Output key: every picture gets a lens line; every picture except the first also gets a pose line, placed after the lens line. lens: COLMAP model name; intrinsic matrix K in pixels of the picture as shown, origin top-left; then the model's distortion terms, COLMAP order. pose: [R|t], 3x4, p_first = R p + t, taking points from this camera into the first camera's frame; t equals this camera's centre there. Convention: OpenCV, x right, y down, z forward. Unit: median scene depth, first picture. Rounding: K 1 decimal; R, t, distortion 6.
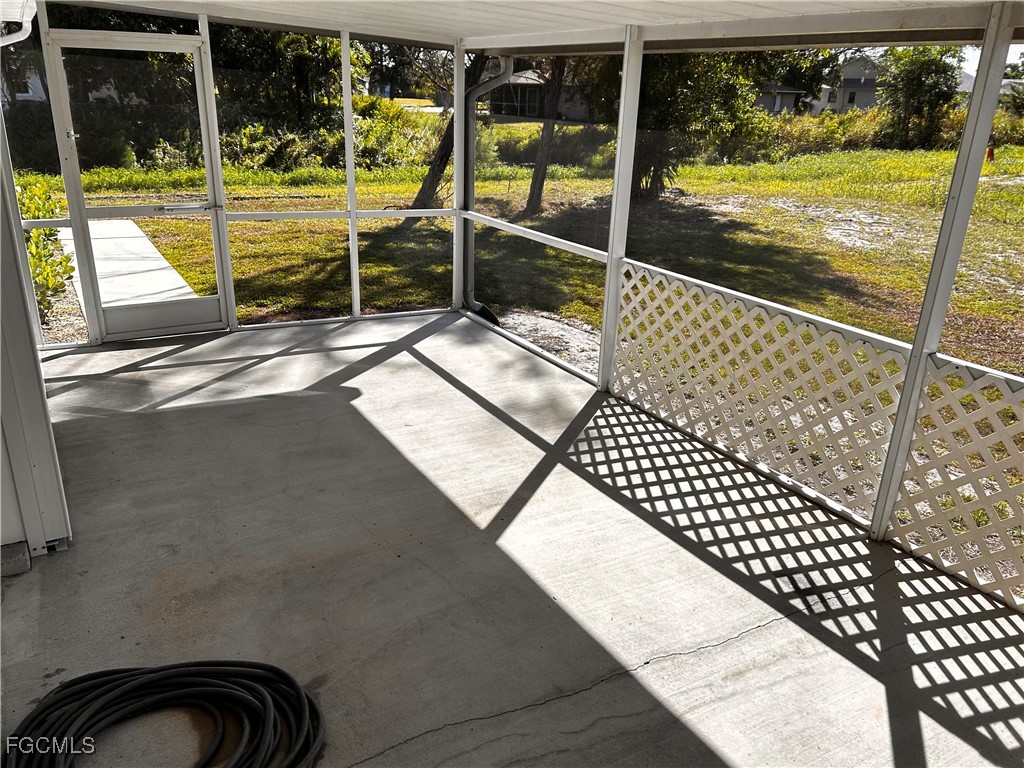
lens RADIAL K [[769.9, 0, 502.1], [0, 769.9, 387.5], [0, 0, 1]] dist [0.063077, -0.077273]
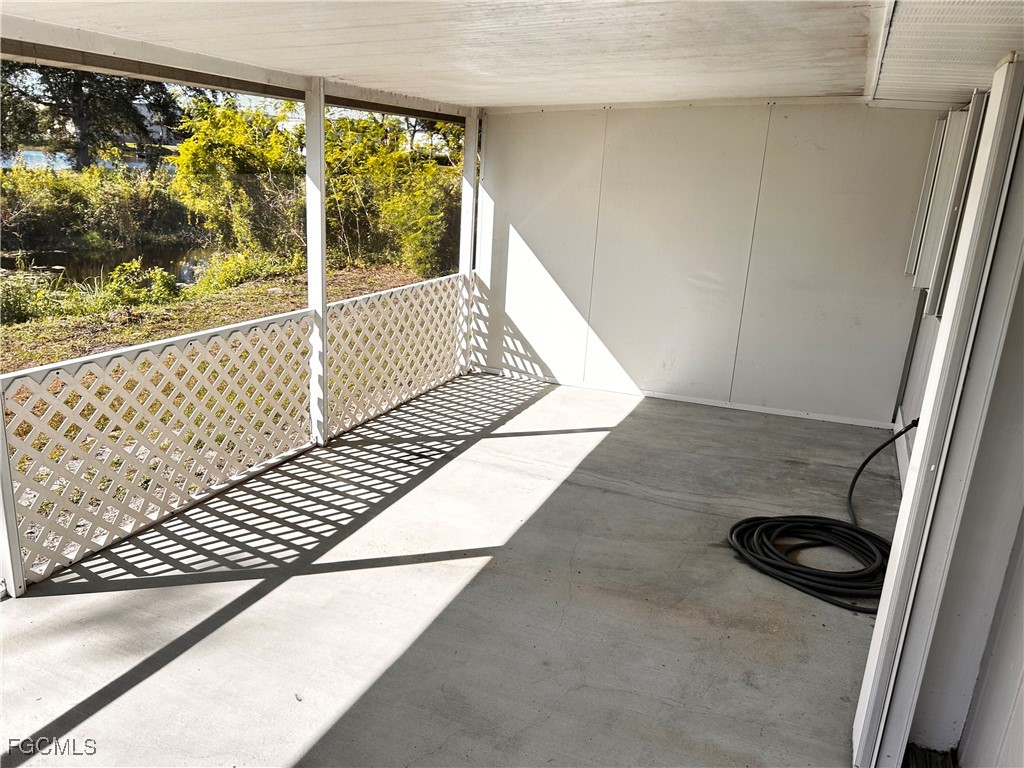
lens RADIAL K [[769.9, 0, 511.1], [0, 769.9, 384.5], [0, 0, 1]] dist [0.063077, -0.077273]
pose [[-0.586374, -0.285823, 0.757938, -0.721034], [0.219719, 0.844480, 0.488443, -0.488403], [-0.779672, 0.452944, -0.432381, 1.236843]]
